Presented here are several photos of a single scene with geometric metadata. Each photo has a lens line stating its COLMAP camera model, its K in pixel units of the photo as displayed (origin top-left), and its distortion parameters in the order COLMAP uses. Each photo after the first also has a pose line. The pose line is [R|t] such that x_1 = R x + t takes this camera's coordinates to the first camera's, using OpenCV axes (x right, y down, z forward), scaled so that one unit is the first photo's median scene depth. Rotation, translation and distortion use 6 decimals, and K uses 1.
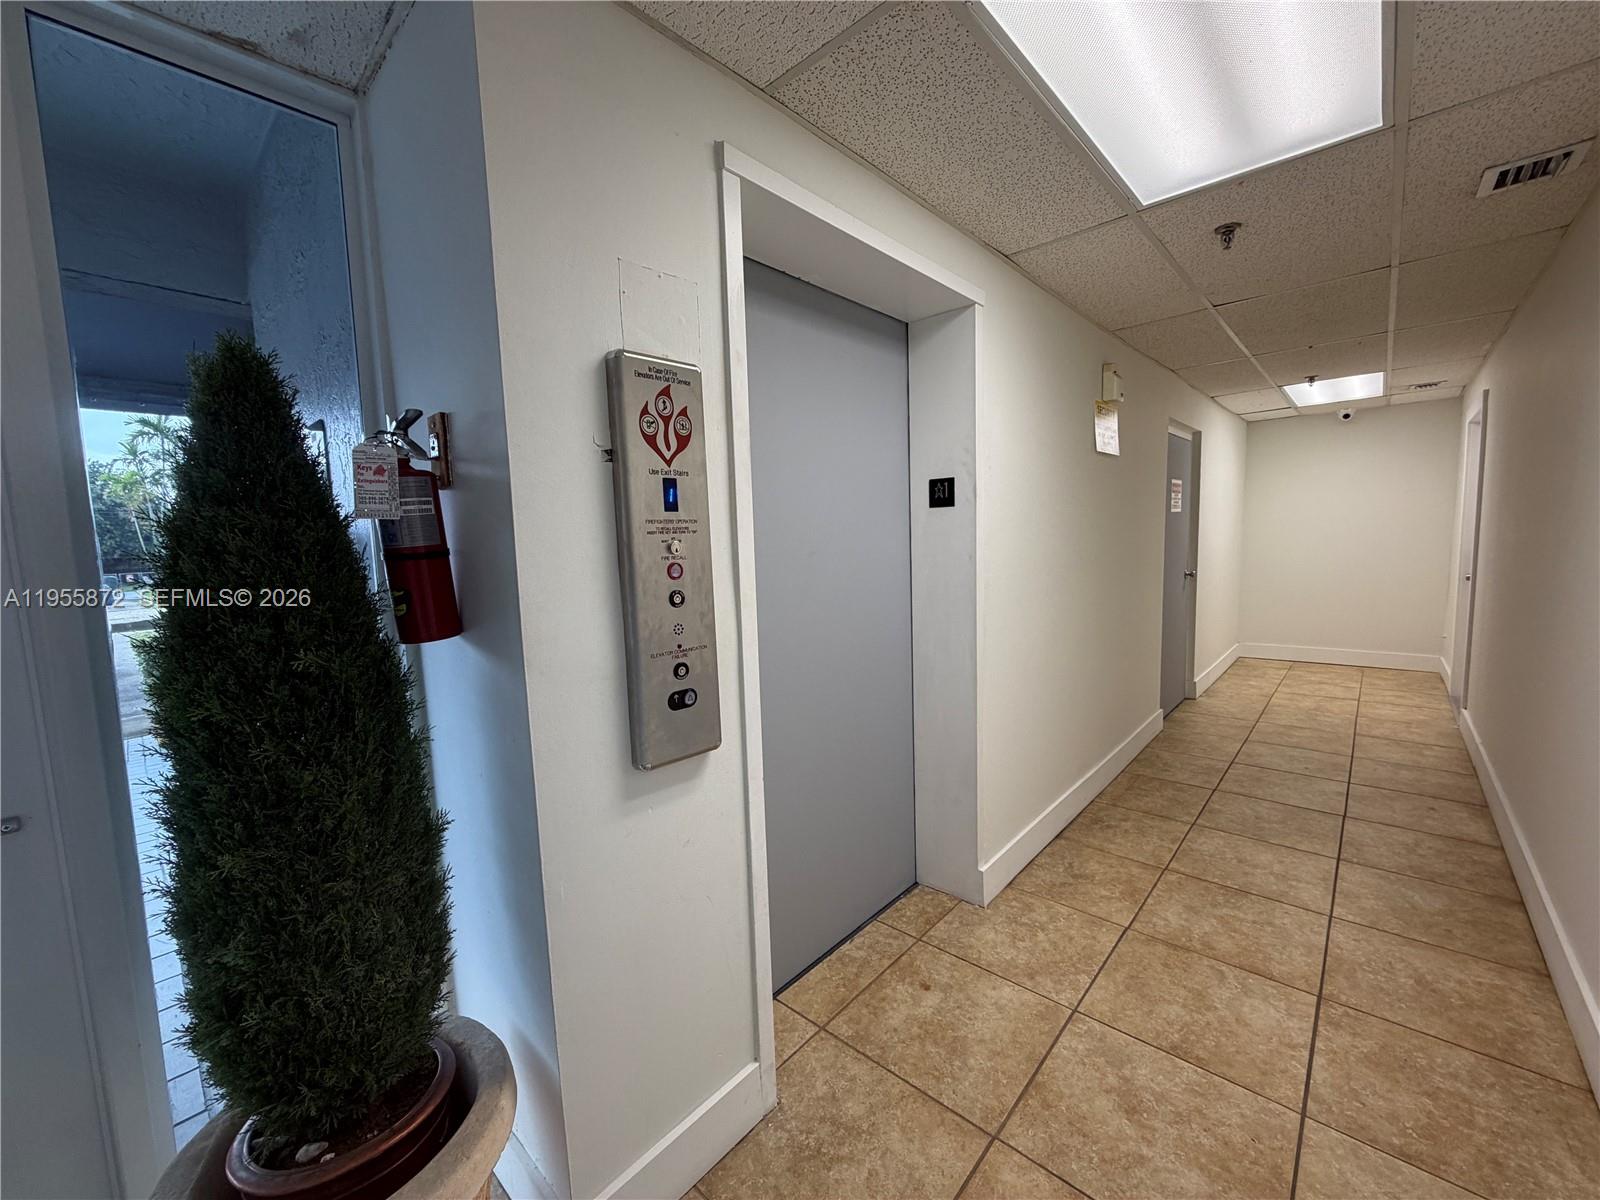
lens RADIAL K [[631.4, 0, 799.3], [0, 631.4, 599.6], [0, 0, 1]] dist [-0.000641, 0.000008]
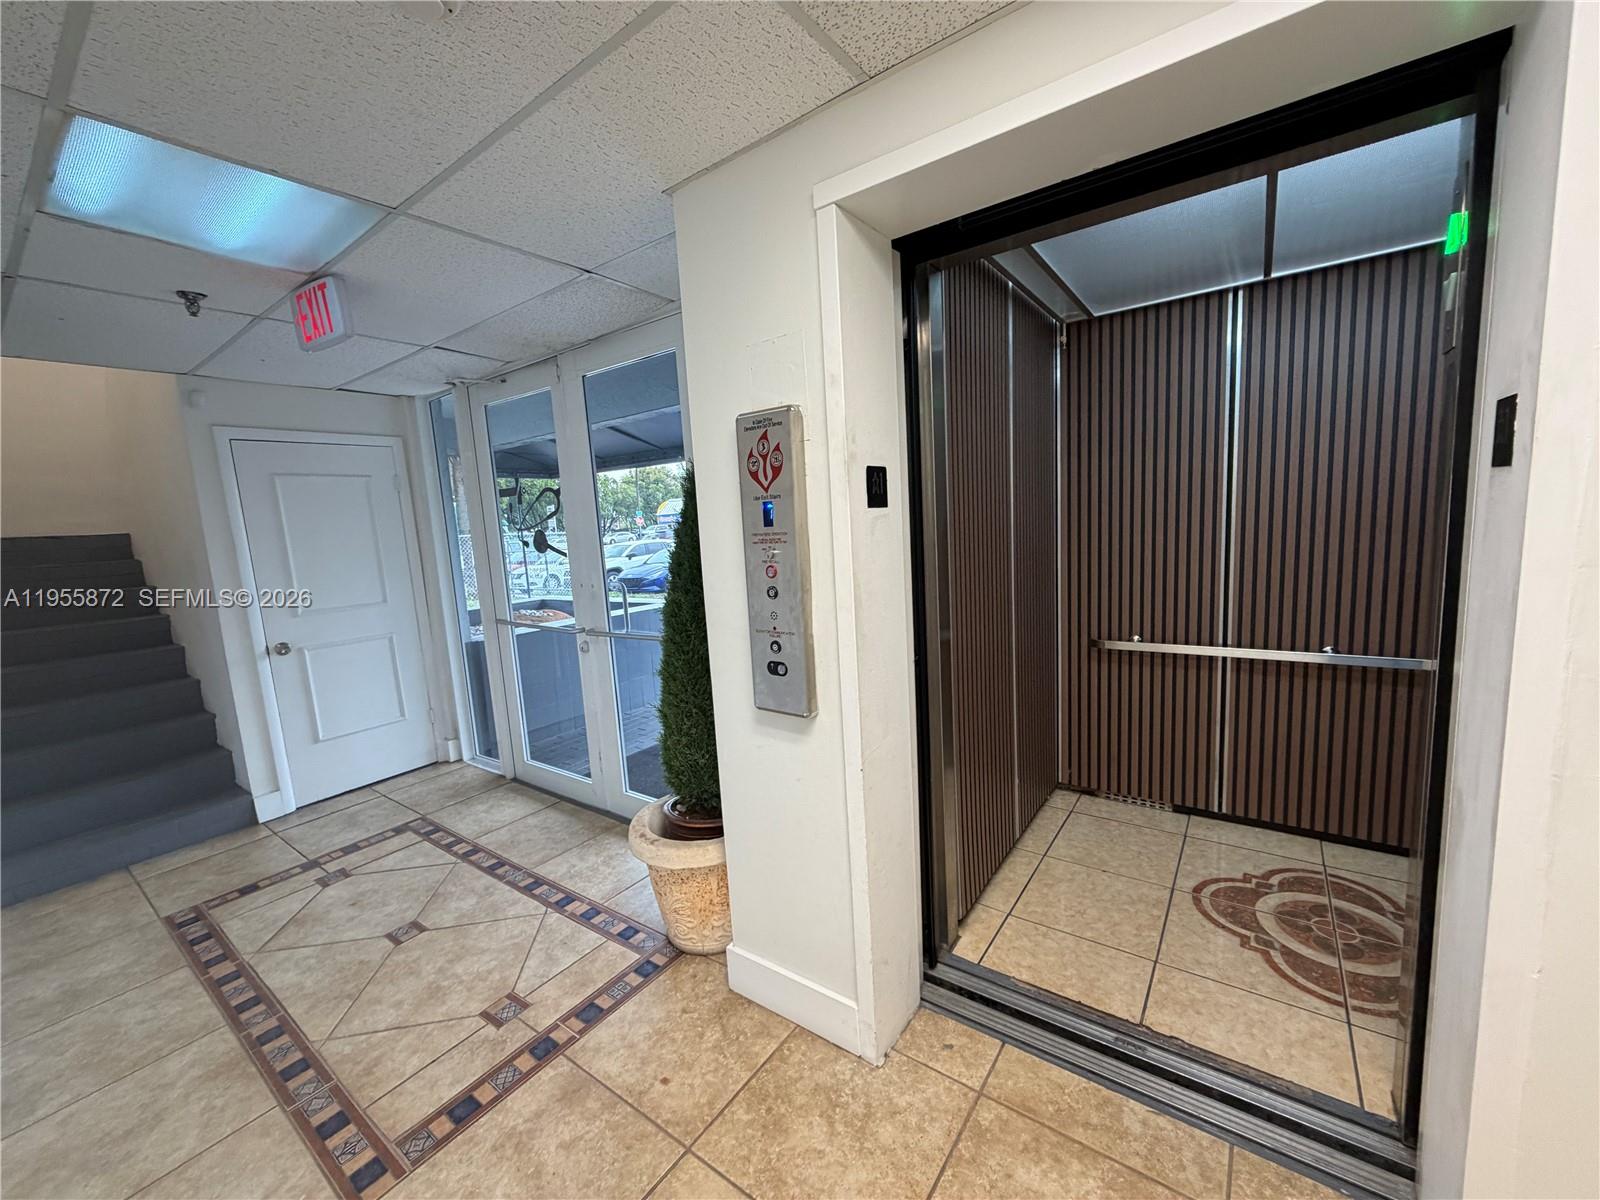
lens RADIAL K [[631.4, 0, 798.8], [0, 631.4, 603.1], [0, 0, 1]] dist [-0.000641, 0.000008]
pose [[0.110666, 0.159180, -0.981027, 1.109615], [-0.043606, 0.986918, 0.155216, -0.186706], [0.992901, 0.025601, 0.116159, 0.899293]]
